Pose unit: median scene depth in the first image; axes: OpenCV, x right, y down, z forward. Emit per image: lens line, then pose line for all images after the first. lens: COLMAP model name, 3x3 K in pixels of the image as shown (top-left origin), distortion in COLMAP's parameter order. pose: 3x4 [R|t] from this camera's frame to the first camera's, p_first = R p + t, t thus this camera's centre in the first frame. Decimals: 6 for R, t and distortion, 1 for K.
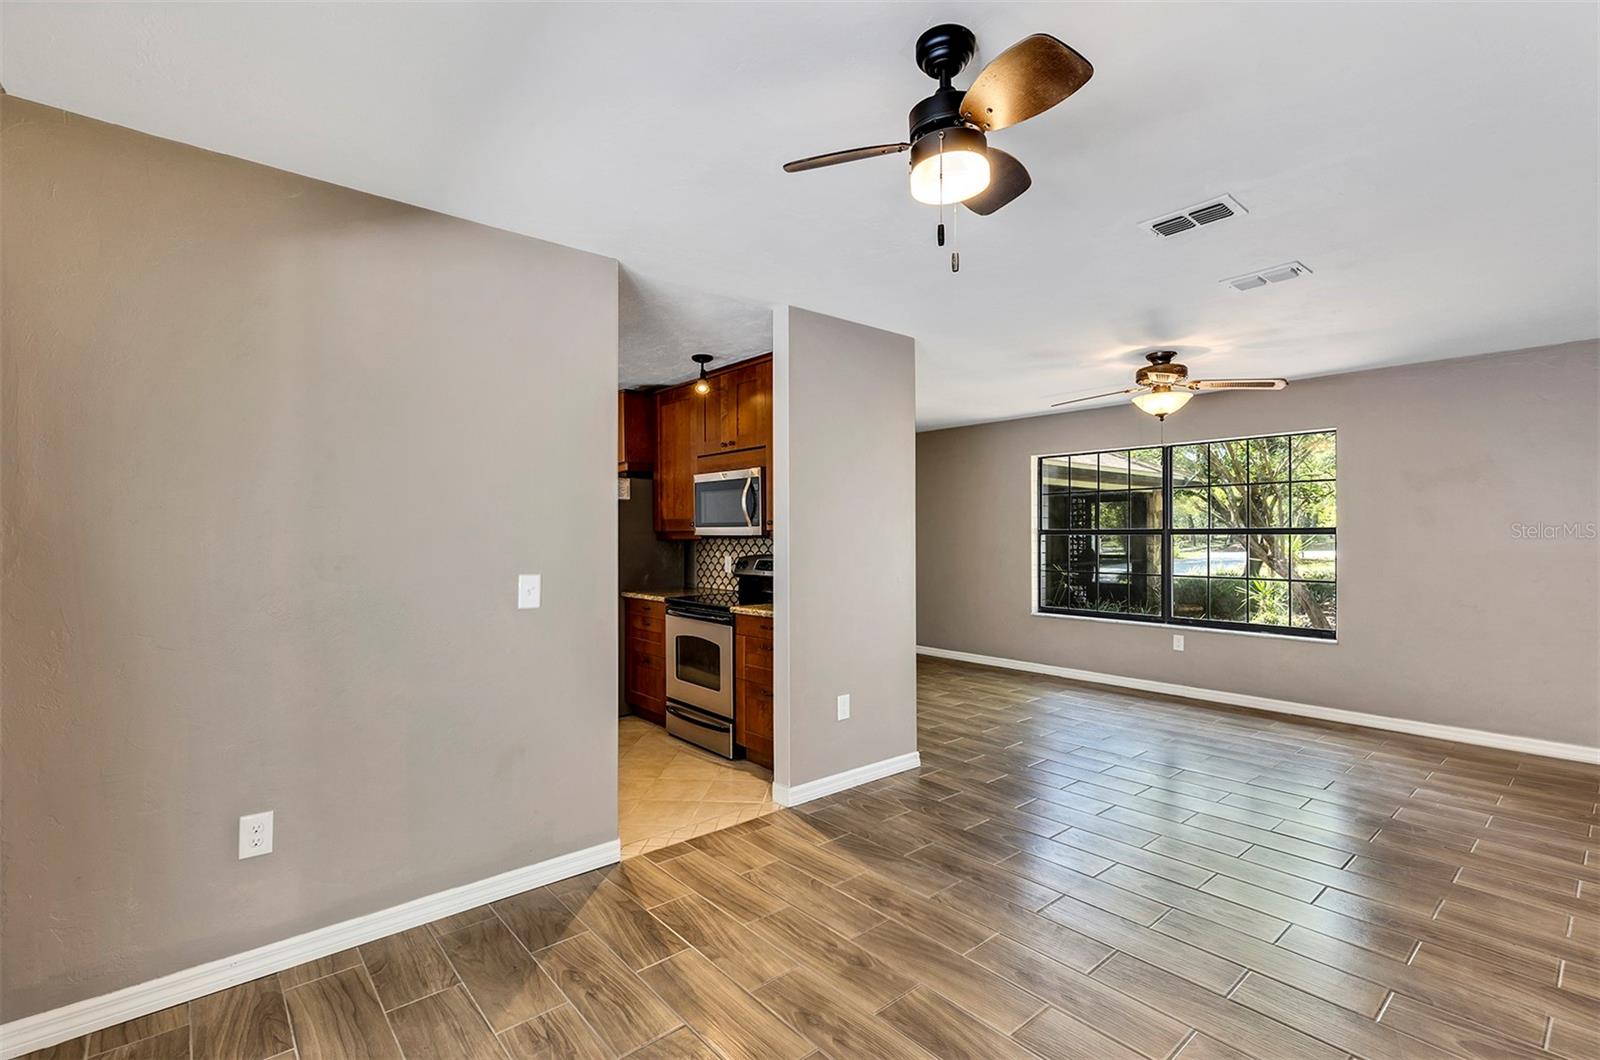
lens RADIAL K [[723.9, 0, 800.0], [0, 723.9, 530.0], [0, 0, 1]] dist [0.002530, 0.000825]
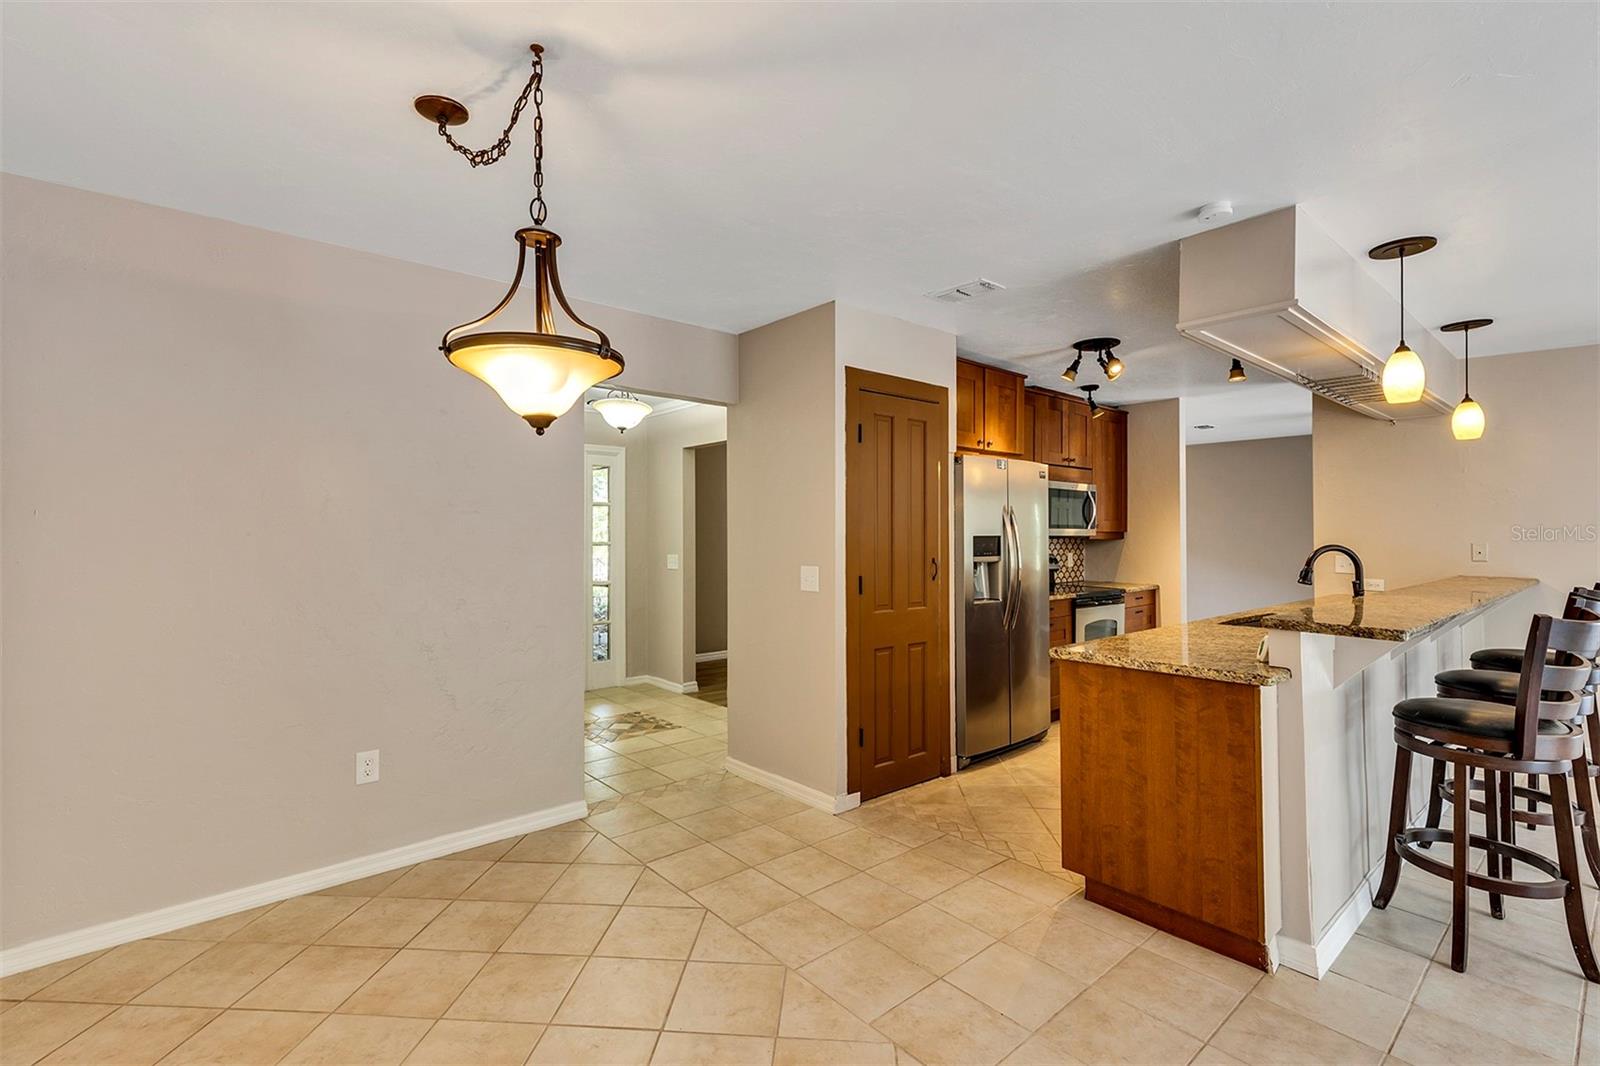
lens RADIAL K [[717.8, 0, 789.9], [0, 717.8, 531.1], [0, 0, 1]] dist [0.004907, 0.000611]
pose [[0.009552, 0.010268, 0.999902, -1.166366], [-0.005910, 0.999930, -0.010211, 0.012809], [-0.999937, -0.005812, 0.009612, 1.308949]]
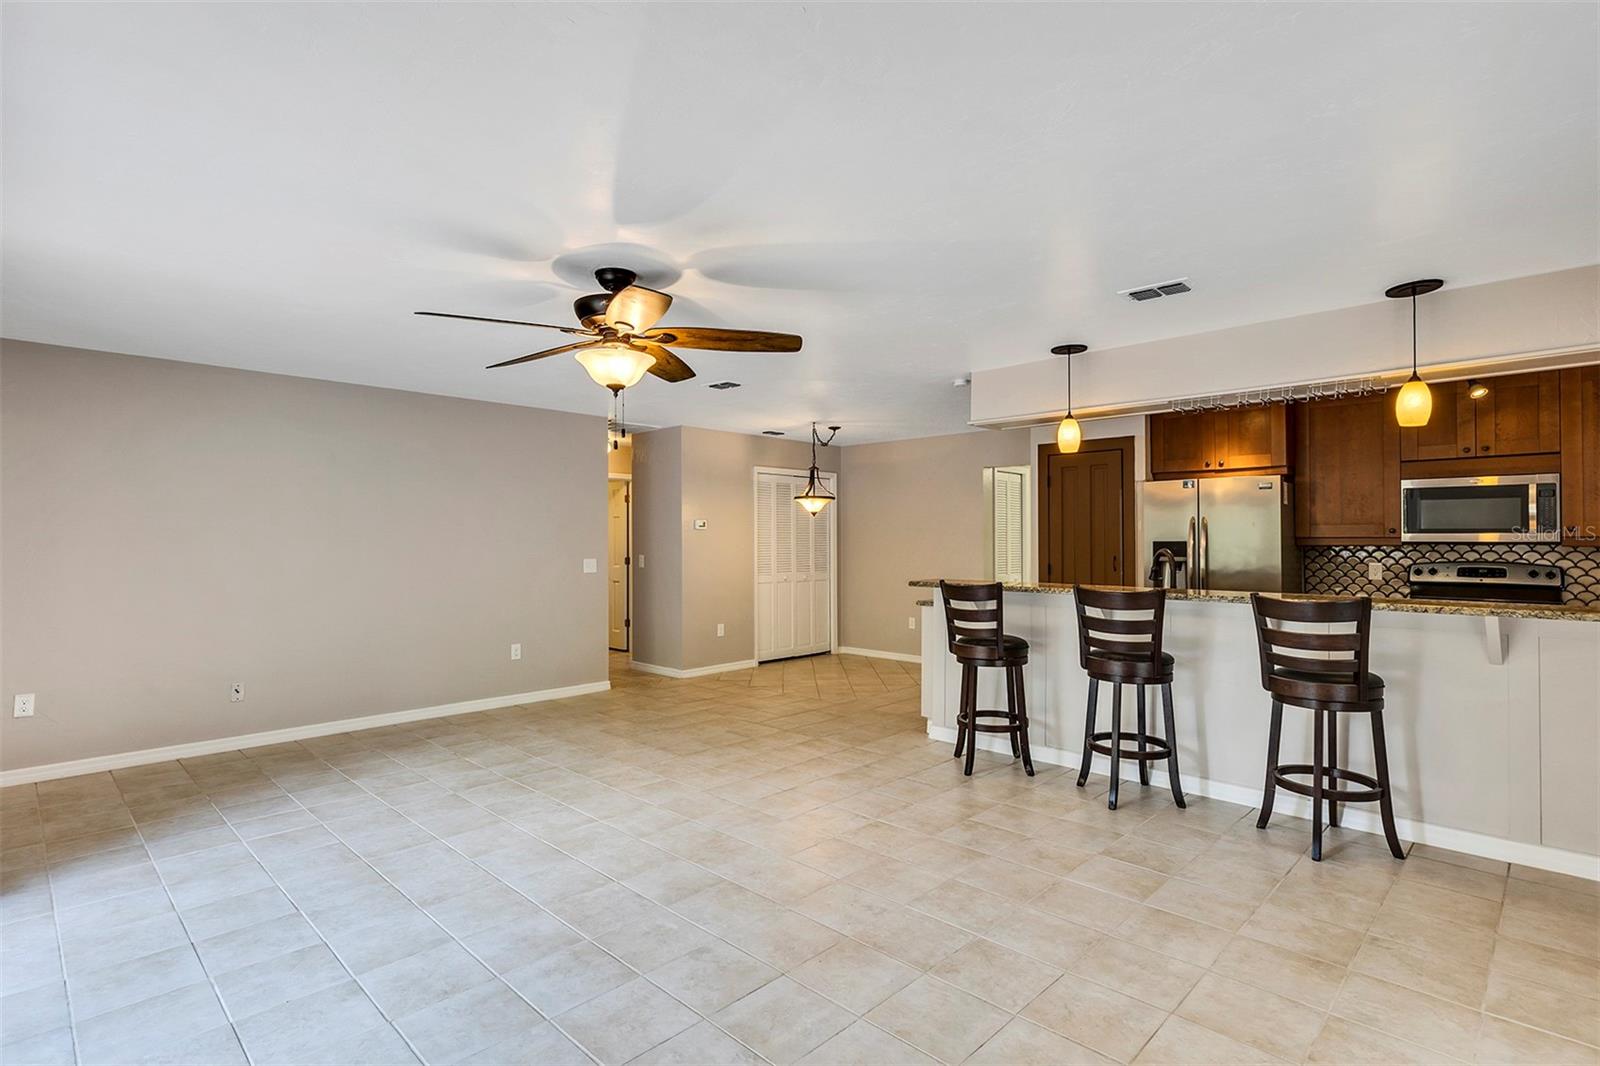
lens RADIAL K [[779.0, 0, 793.3], [0, 779.0, 534.4], [0, 0, 1]] dist [0.001275, 0.001329]
pose [[0.997349, 0.004366, 0.072640, -0.994018], [-0.004264, 0.999990, -0.001570, 0.002602], [-0.072646, 0.001256, 0.997357, 0.006878]]
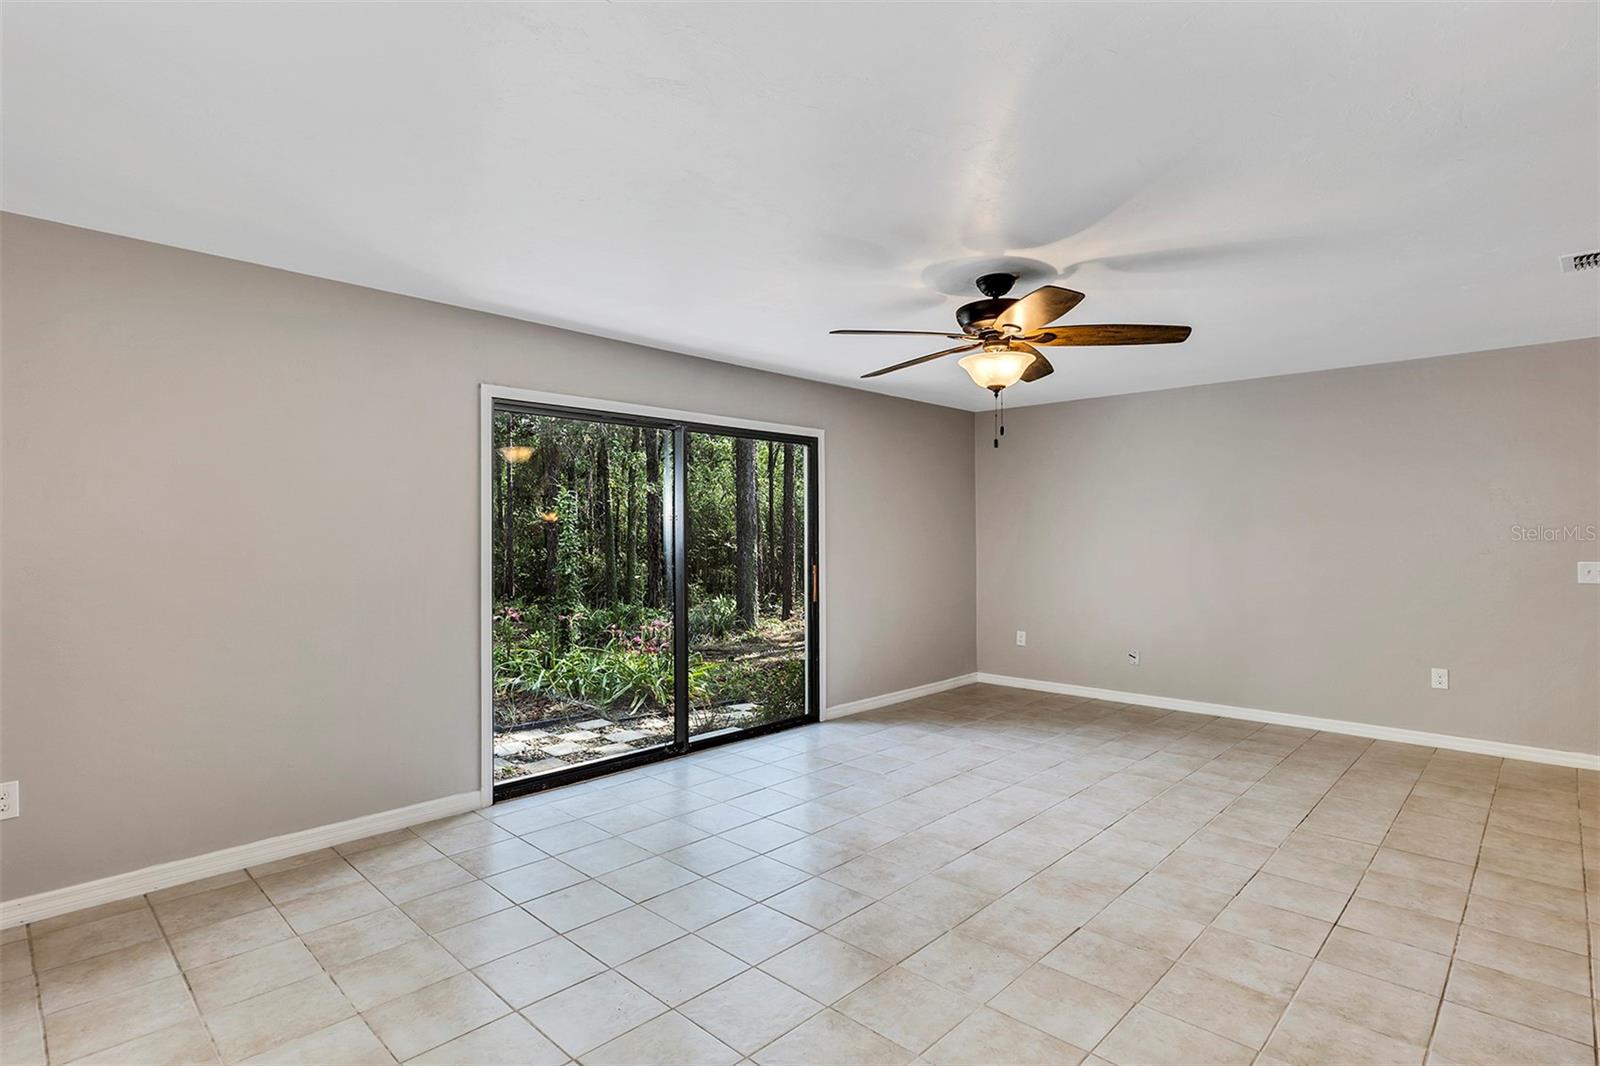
lens RADIAL K [[789.9, 0, 800.0], [0, 789.9, 533.0], [0, 0, 1]] dist [0.002354, -0.000072]
pose [[0.087609, 0.001033, -0.996154, -0.449589], [0.009635, 0.999952, 0.001884, 0.002125], [0.996108, -0.009763, 0.087595, 0.414556]]
